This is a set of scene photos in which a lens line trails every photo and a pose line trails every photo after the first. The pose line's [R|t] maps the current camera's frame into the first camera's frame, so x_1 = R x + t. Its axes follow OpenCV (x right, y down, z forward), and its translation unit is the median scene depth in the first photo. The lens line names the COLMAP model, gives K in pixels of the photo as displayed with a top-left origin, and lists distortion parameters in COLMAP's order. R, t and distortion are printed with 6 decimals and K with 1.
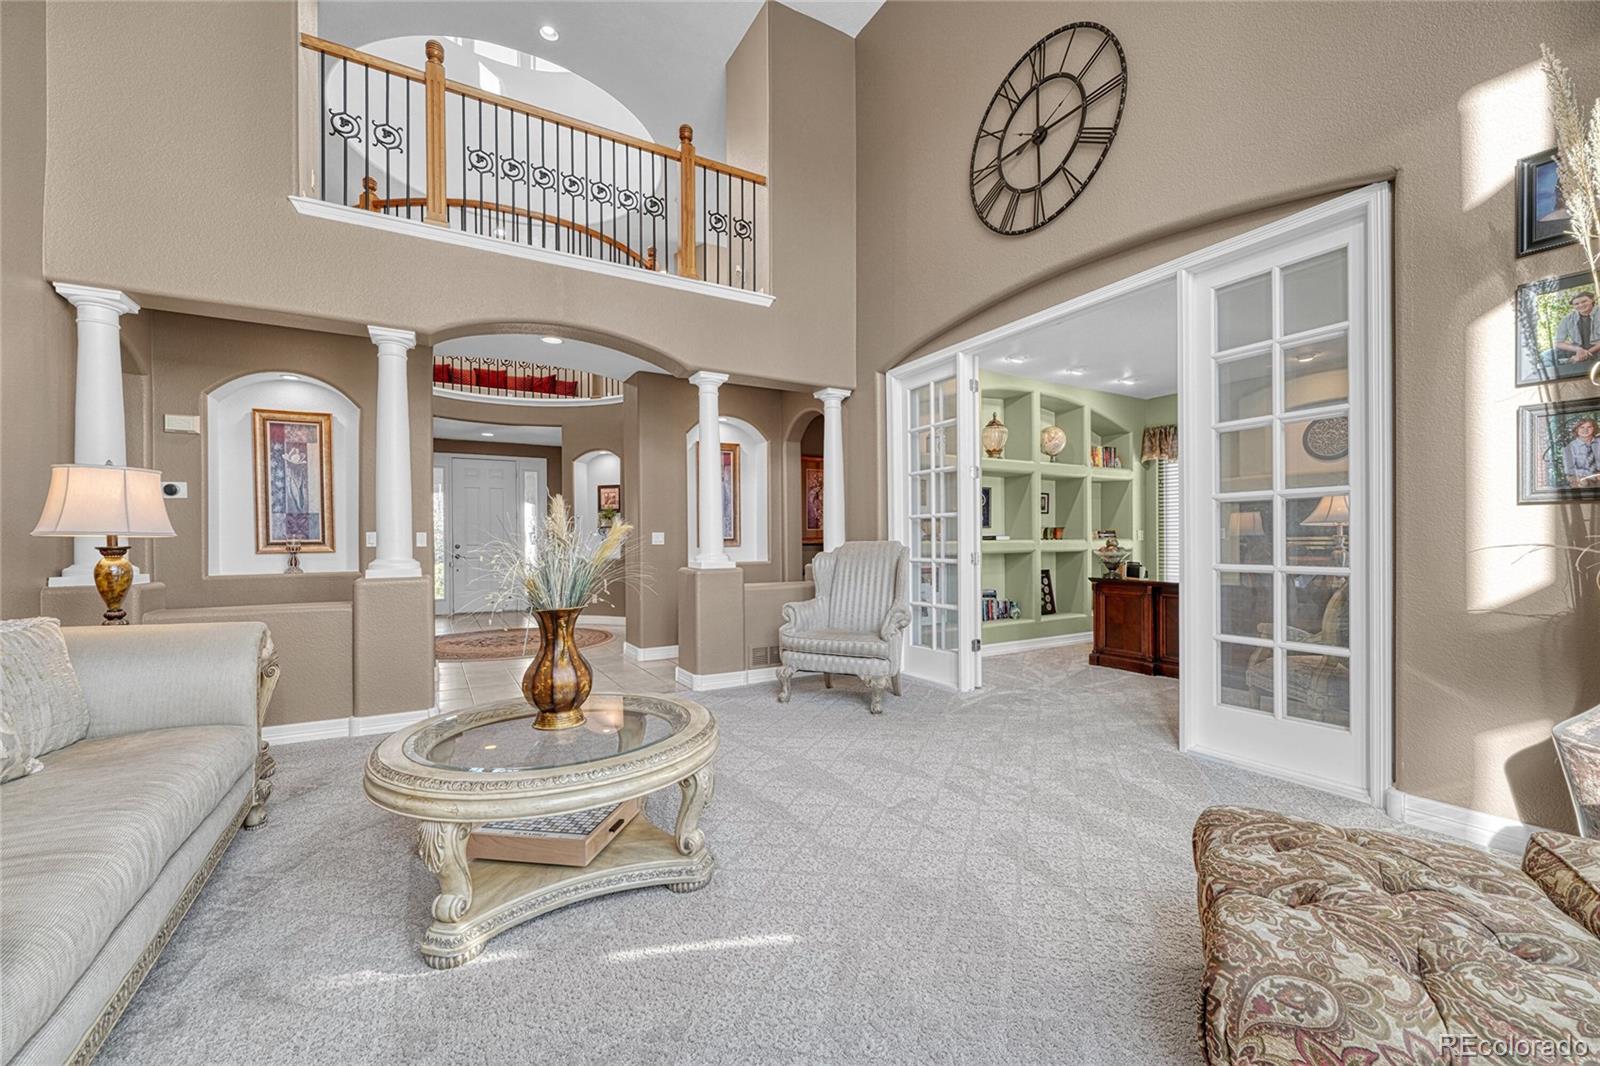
lens RADIAL K [[631.0, 0, 794.4], [0, 631.0, 543.6], [0, 0, 1]] dist [-0.003781, 0.000147]
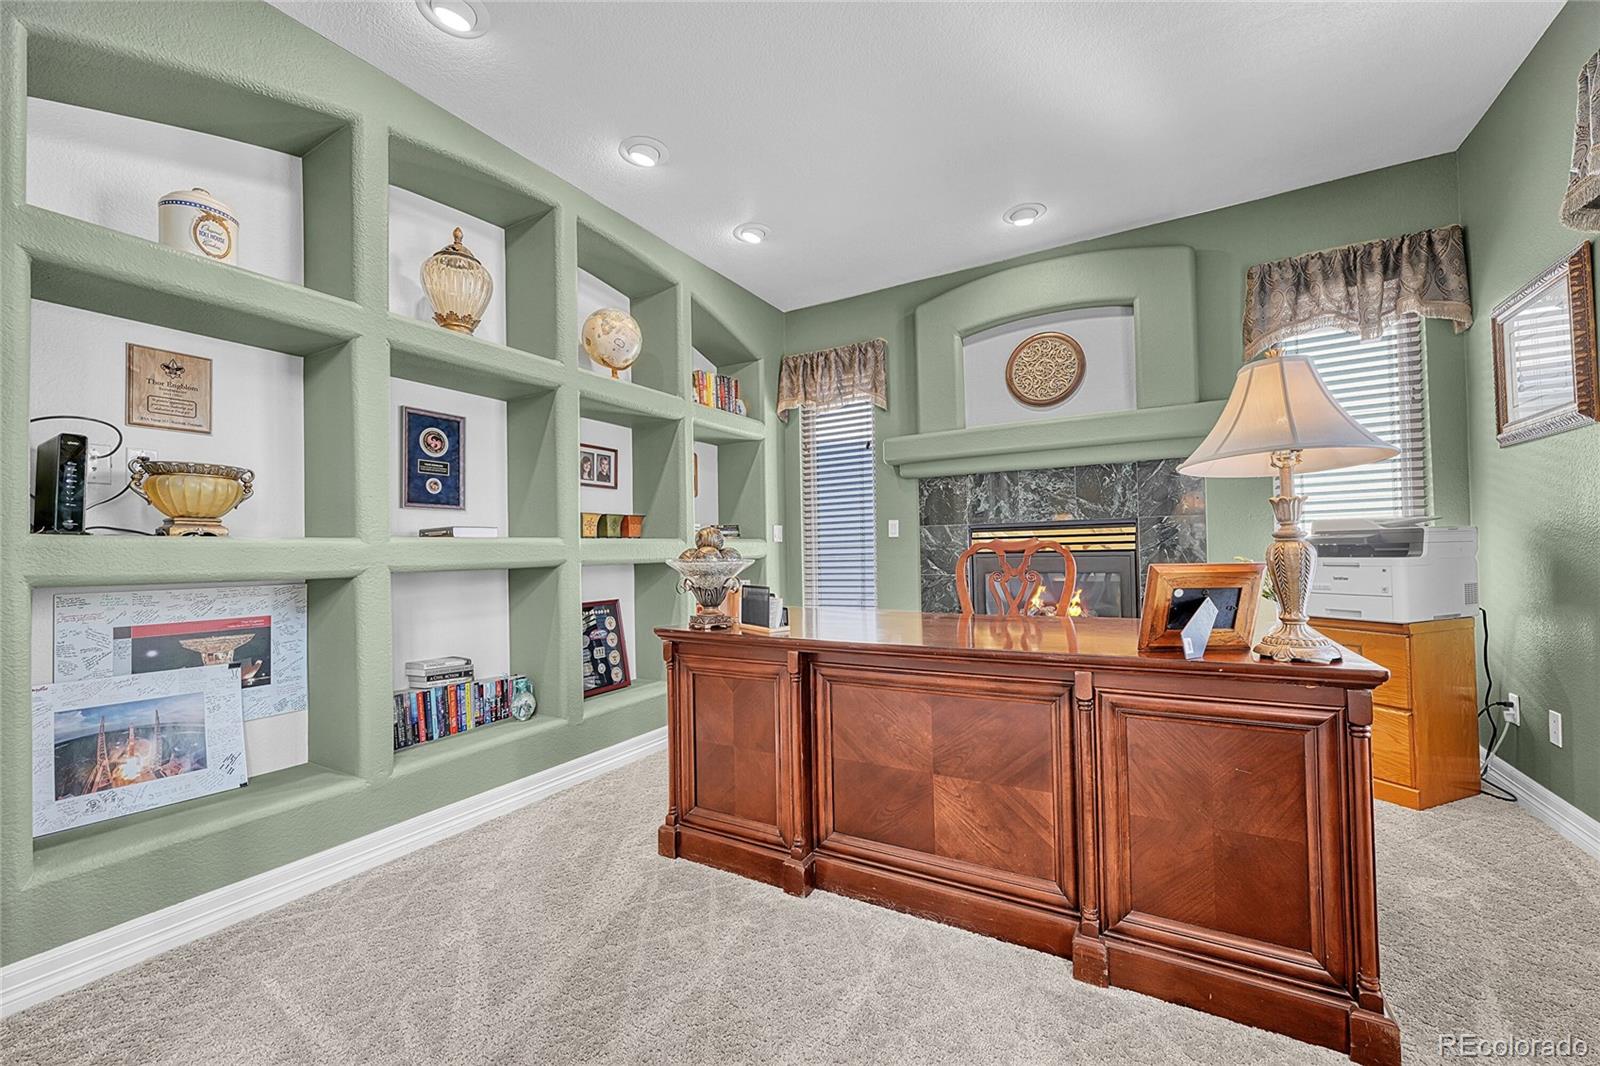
lens RADIAL K [[631.0, 0, 800.0], [0, 631.0, 539.5], [0, 0, 1]] dist [-0.003781, 0.000147]
pose [[0.865076, -0.000965, 0.501640, 0.286957], [0.014681, 0.999619, -0.023393, 0.007721], [-0.501426, 0.027601, 0.864760, 0.507839]]
